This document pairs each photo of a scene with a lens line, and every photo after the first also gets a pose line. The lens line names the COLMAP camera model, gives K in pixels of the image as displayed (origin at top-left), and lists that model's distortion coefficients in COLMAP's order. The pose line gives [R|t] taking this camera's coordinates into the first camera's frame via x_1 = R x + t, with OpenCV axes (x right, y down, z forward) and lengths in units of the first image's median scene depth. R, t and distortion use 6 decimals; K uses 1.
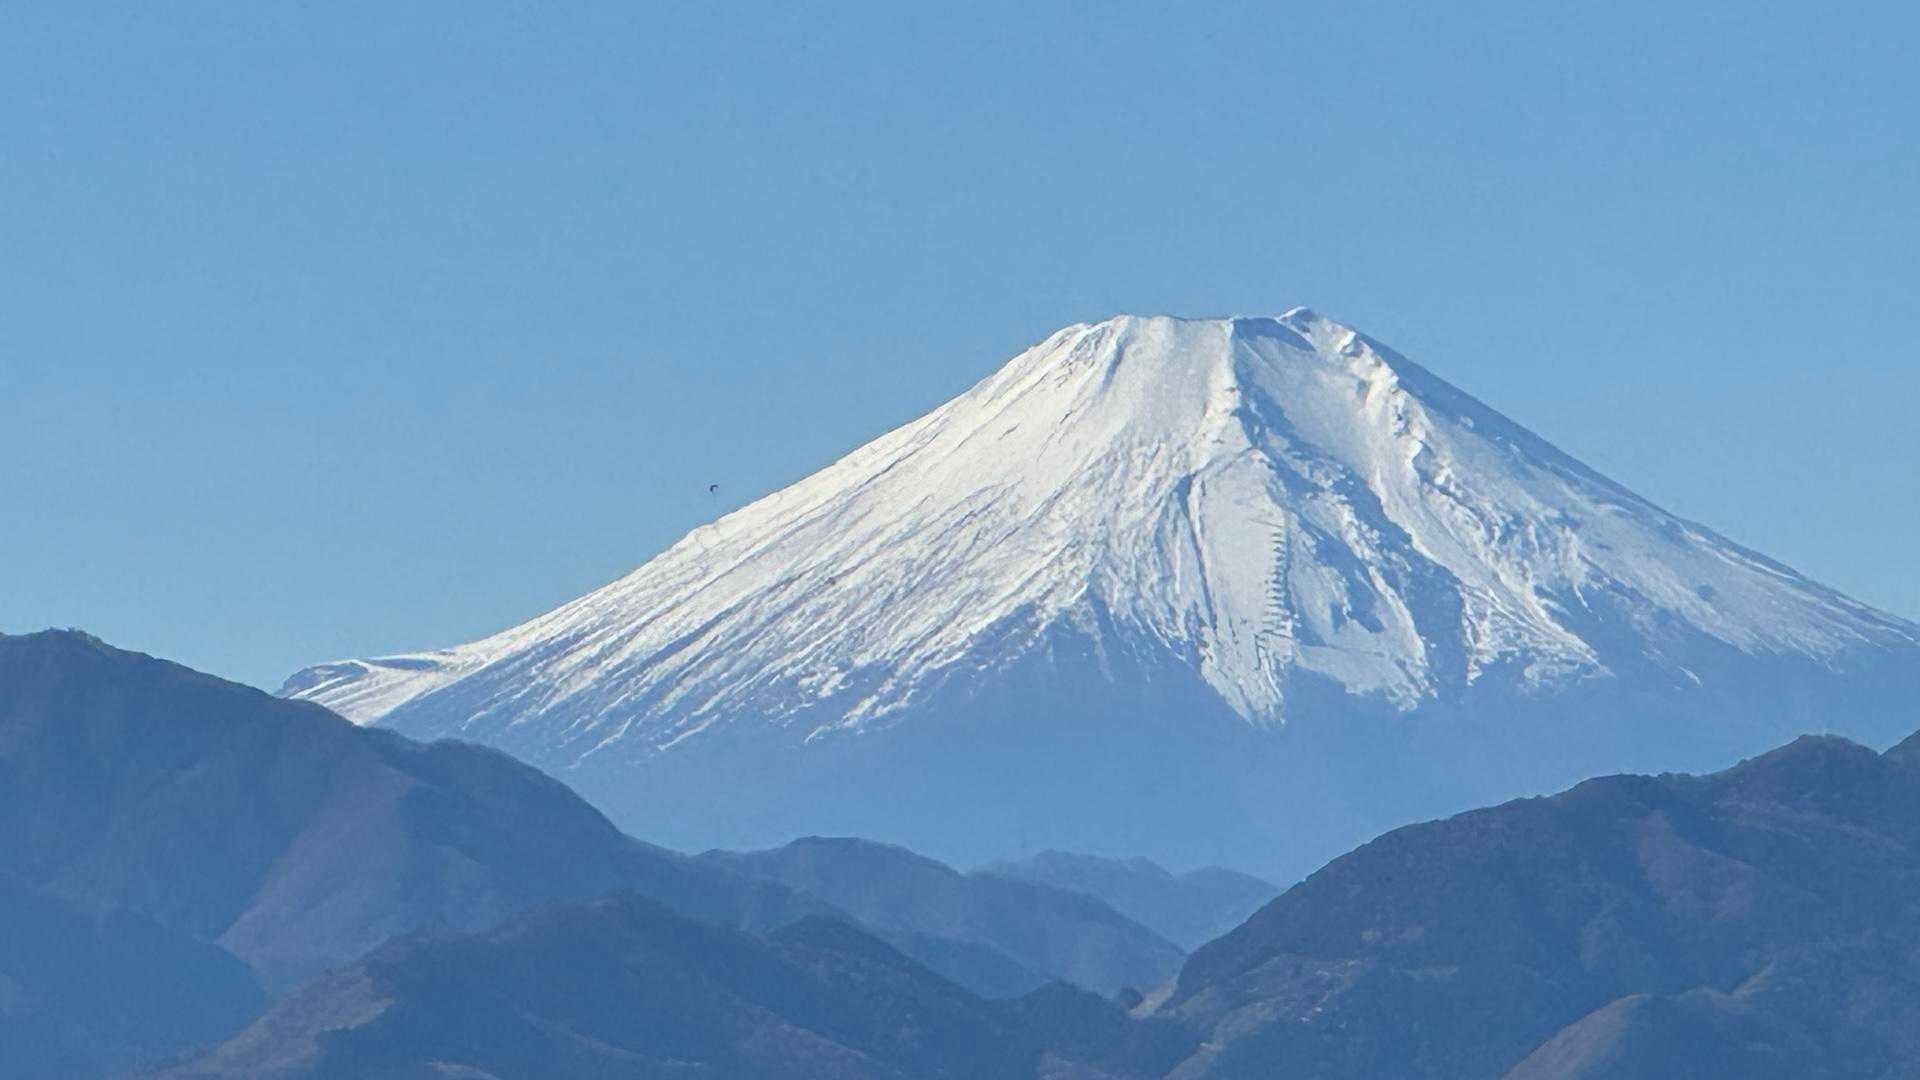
lens RADIAL K [[765.1, 0, 960.0], [0, 765.1, 540.0], [0, 0, 1]] dist [-0.000166, -0.000041]
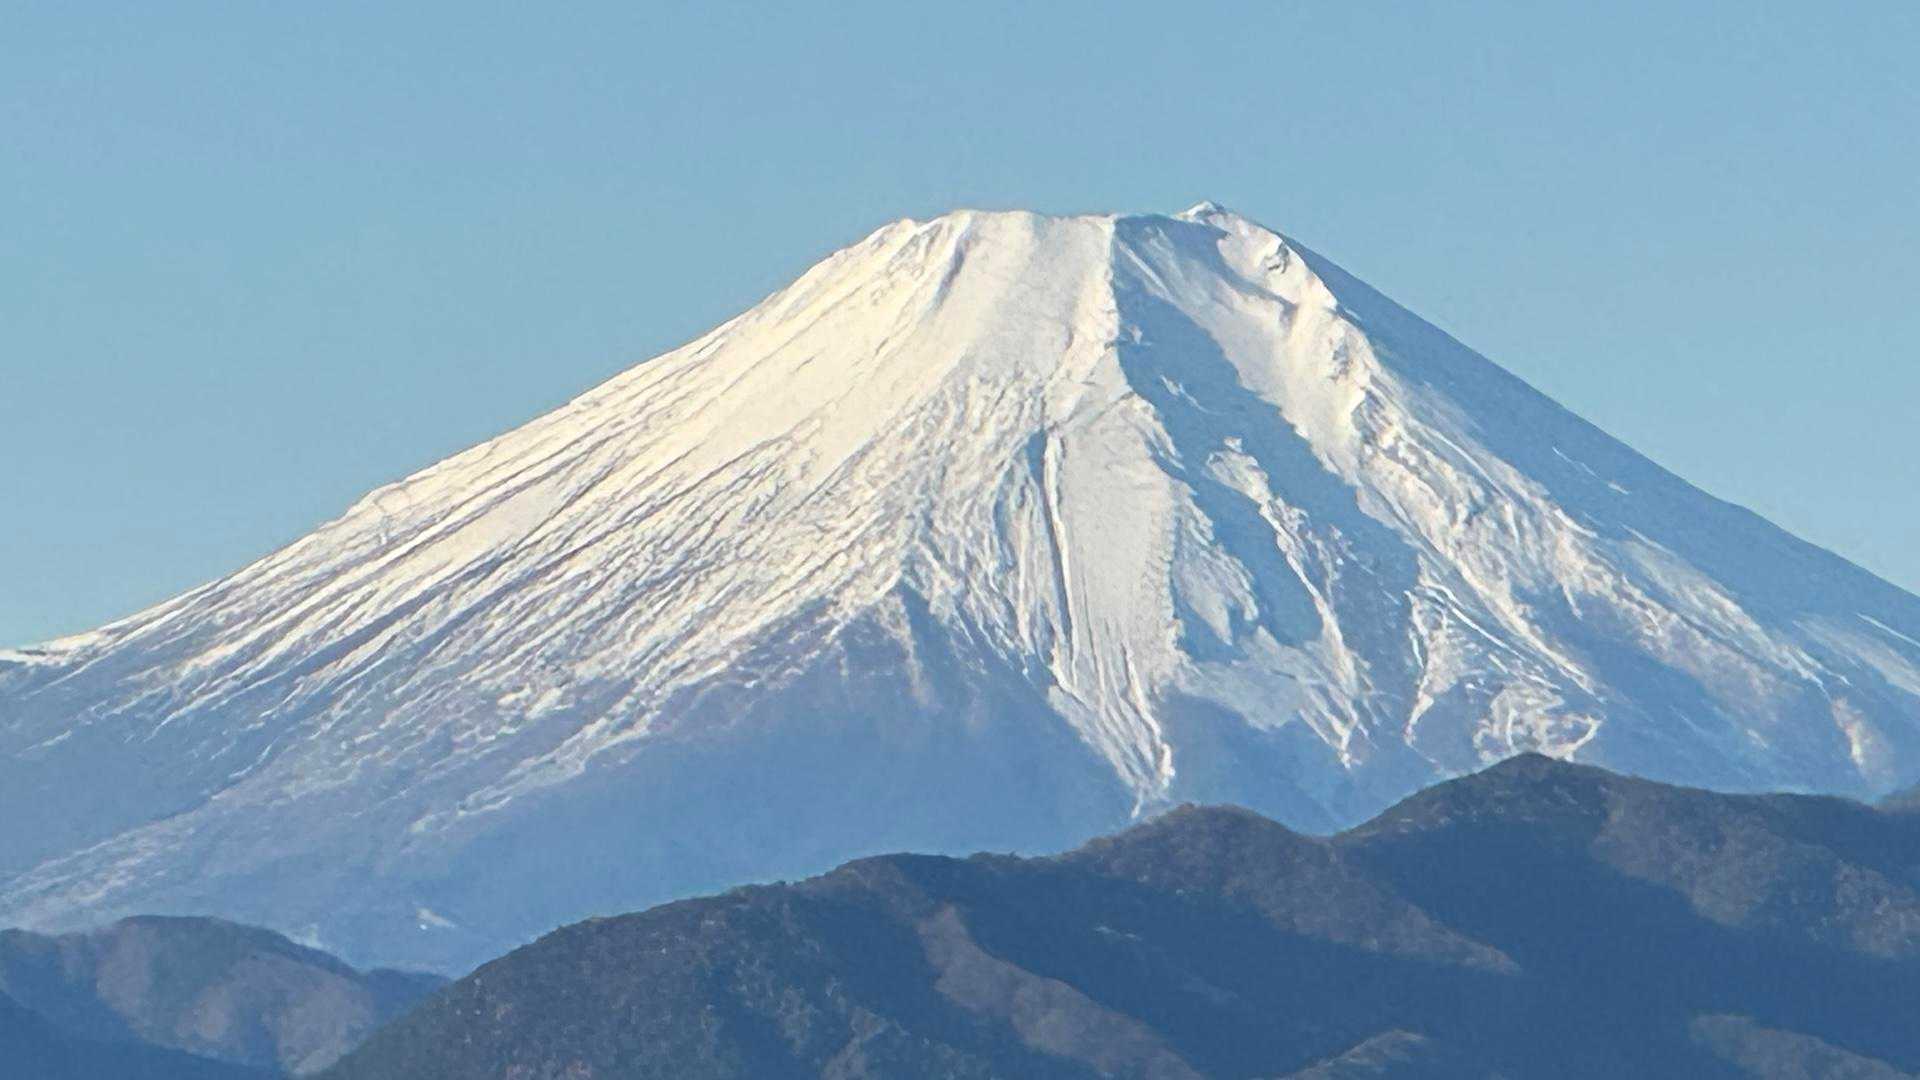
lens RADIAL K [[765.1, 0, 960.0], [0, 765.1, 540.0], [0, 0, 1]] dist [-0.000166, -0.000041]
pose [[0.965219, 0.048425, 0.256921, 0.034174], [-0.047067, 0.998826, -0.011437, 0.032987], [-0.257173, -0.001054, 0.966365, 0.289971]]
